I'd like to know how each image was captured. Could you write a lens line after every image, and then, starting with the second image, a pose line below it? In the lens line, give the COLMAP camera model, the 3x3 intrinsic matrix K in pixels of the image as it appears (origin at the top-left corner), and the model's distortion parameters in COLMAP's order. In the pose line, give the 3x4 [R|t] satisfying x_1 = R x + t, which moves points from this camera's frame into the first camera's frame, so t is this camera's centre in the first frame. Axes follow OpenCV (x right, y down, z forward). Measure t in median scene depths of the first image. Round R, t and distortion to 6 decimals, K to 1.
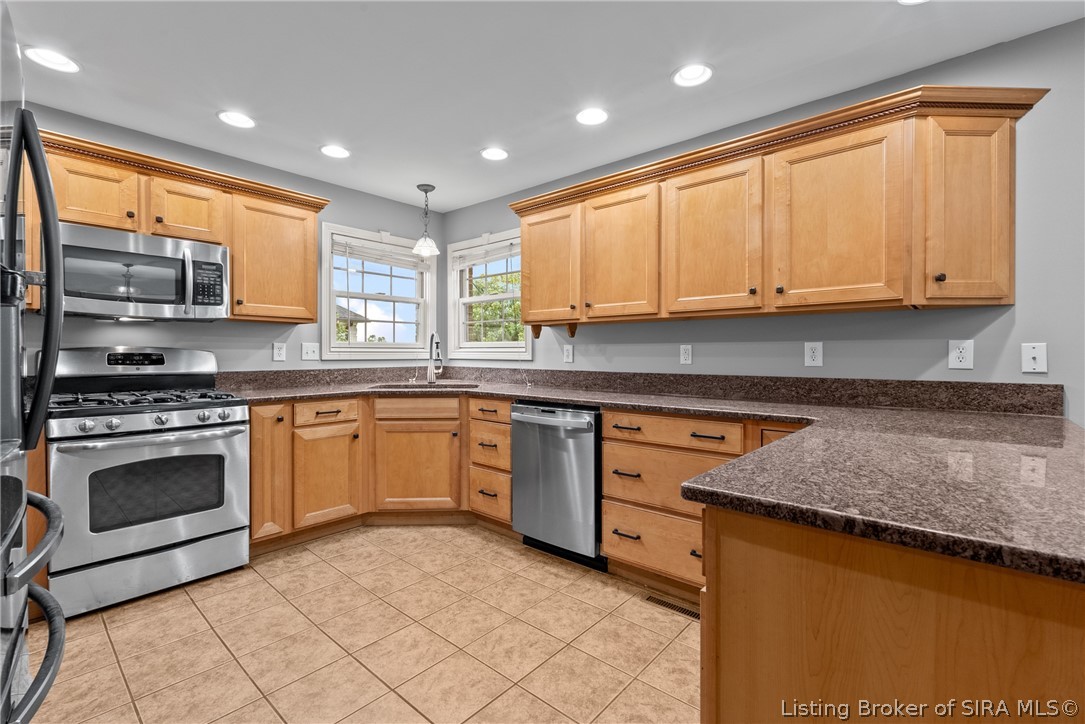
lens RADIAL K [[481.0, 0, 538.3], [0, 481.0, 359.0], [0, 0, 1]] dist [0.002414, 0.000266]
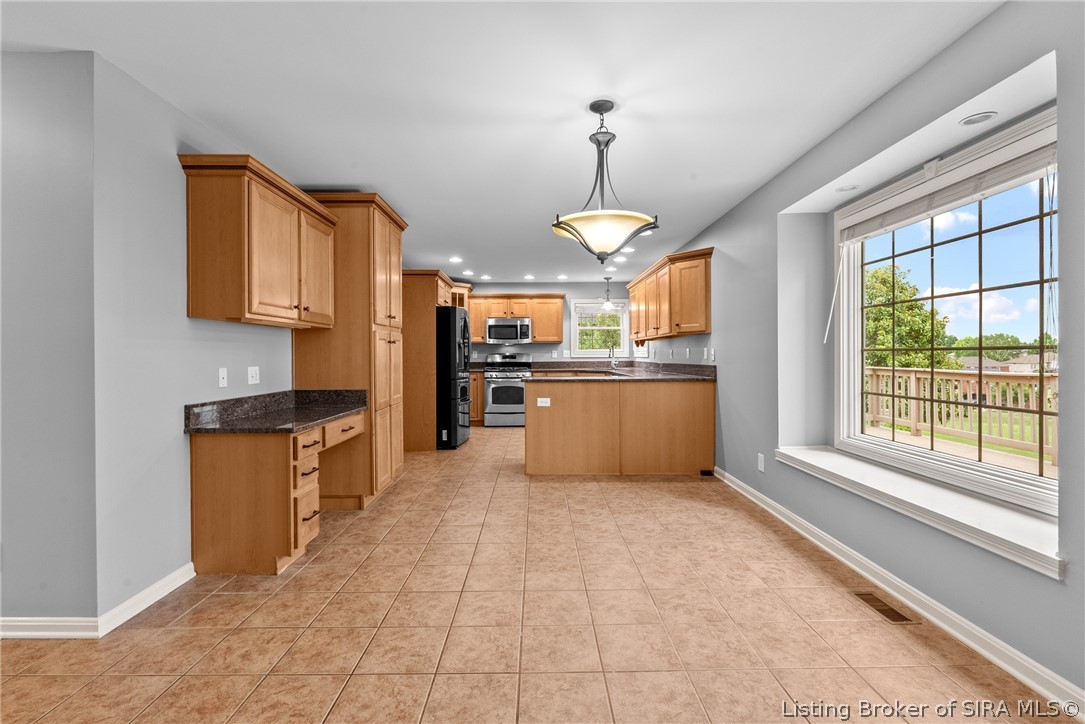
lens RADIAL K [[481.0, 0, 538.3], [0, 481.0, 359.0], [0, 0, 1]] dist [0.002414, 0.000266]
pose [[0.666771, -0.000775, -0.745262, 1.569346], [-0.000268, 0.999999, -0.001280, 0.016237], [0.745262, 0.001053, 0.666770, -0.909740]]
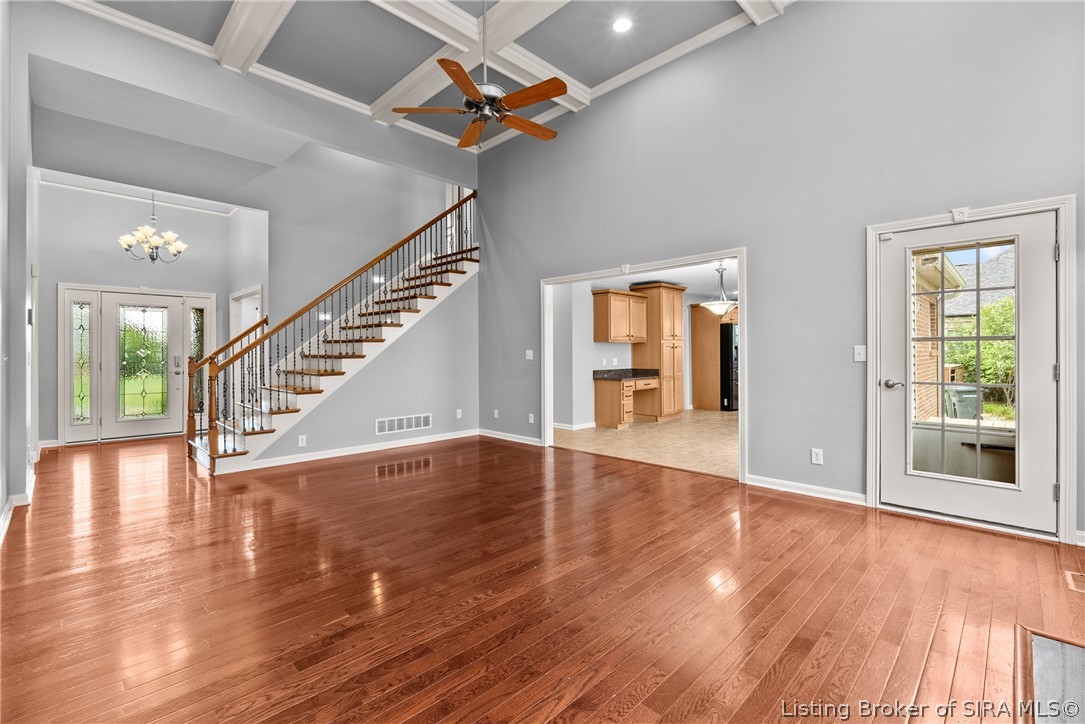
lens RADIAL K [[481.0, 0, 538.3], [0, 481.0, 359.0], [0, 0, 1]] dist [0.002414, 0.000266]
pose [[-0.054490, 0.009091, -0.998473, 3.880665], [-0.003012, 0.999953, 0.009269, 0.008446], [0.998510, 0.003512, -0.054460, -0.986768]]
